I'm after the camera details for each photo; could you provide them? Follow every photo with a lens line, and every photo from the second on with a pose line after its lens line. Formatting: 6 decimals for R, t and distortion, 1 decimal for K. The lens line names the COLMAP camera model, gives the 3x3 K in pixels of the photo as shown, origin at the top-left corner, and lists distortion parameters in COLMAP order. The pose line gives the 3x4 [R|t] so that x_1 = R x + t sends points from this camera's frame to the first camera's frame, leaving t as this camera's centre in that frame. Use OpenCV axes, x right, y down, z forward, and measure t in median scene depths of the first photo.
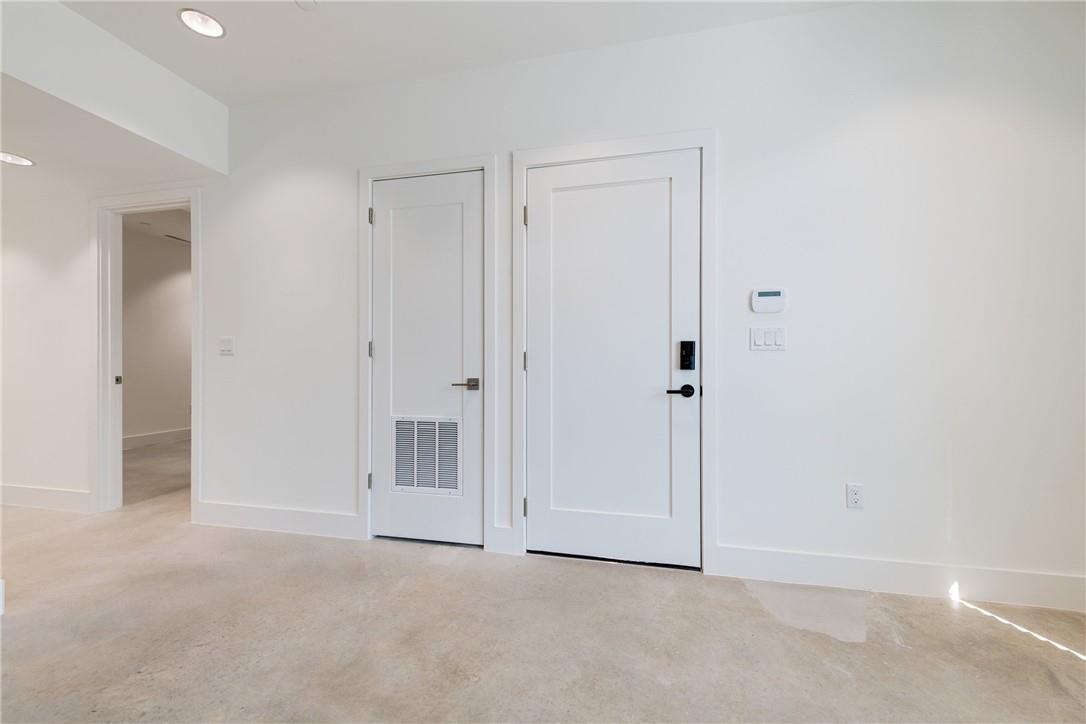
lens RADIAL K [[424.8, 0, 542.8], [0, 424.8, 363.4], [0, 0, 1]] dist [0.012174, -0.001697]
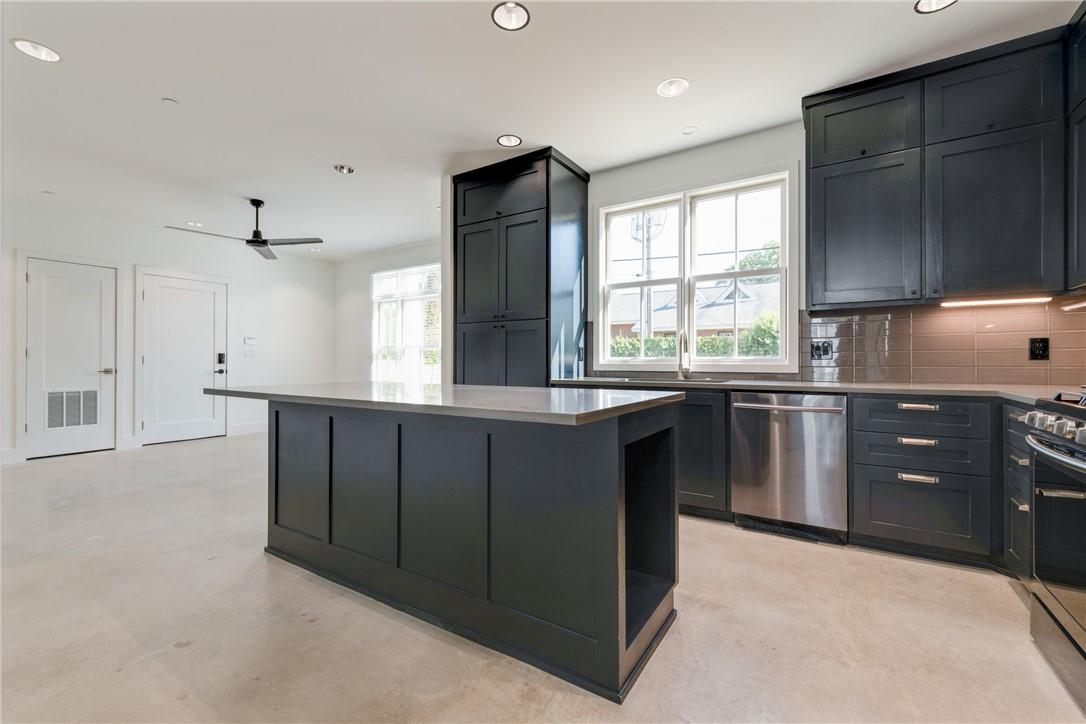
lens RADIAL K [[456.9, 0, 542.8], [0, 456.9, 359.7], [0, 0, 1]] dist [0.008853, -0.003642]
pose [[0.350474, 0.003349, 0.936566, -1.542235], [-0.003946, 0.999990, -0.002099, -0.011970], [-0.936564, -0.002960, 0.350484, -1.791434]]
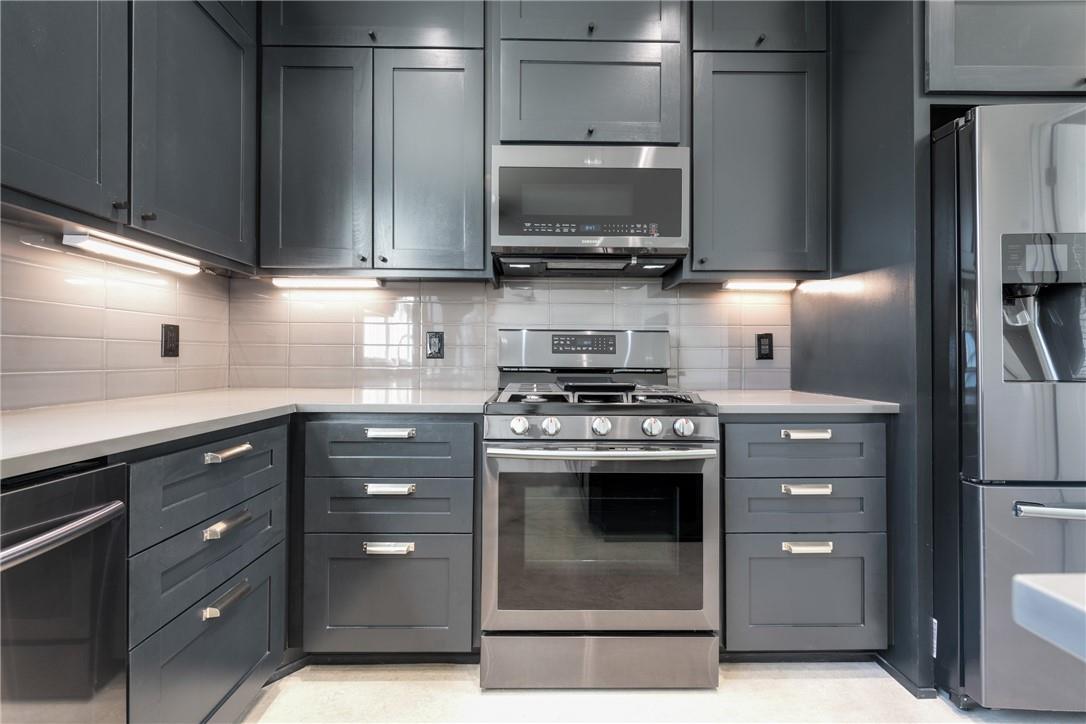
lens RADIAL K [[456.9, 0, 542.0], [0, 456.9, 355.4], [0, 0, 1]] dist [0.008853, -0.003642]
pose [[-0.973883, -0.002994, -0.227032, -0.535683], [-0.000594, 0.999943, -0.010642, -0.012942], [0.227051, -0.010229, -0.973829, -1.652494]]
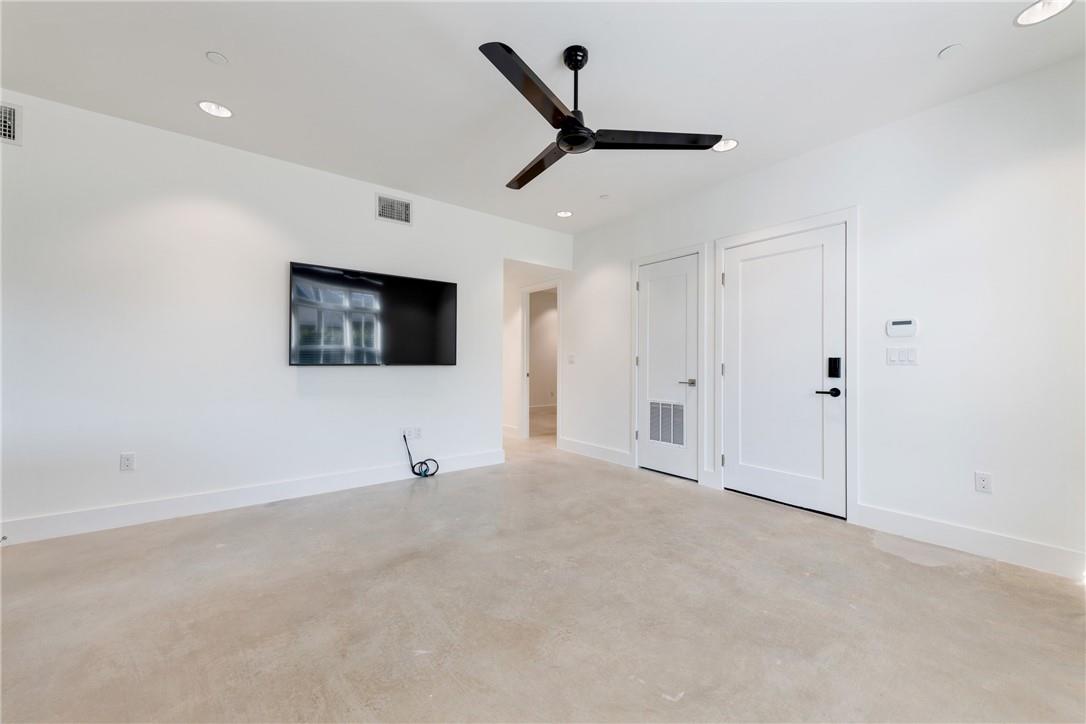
lens RADIAL K [[424.8, 0, 543.6], [0, 424.8, 359.4], [0, 0, 1]] dist [0.012174, -0.001697]
pose [[0.772992, -0.000669, -0.634415, 0.449903], [-0.002900, 0.999985, -0.004589, -0.033835], [0.634409, 0.005387, 0.772979, -0.665978]]
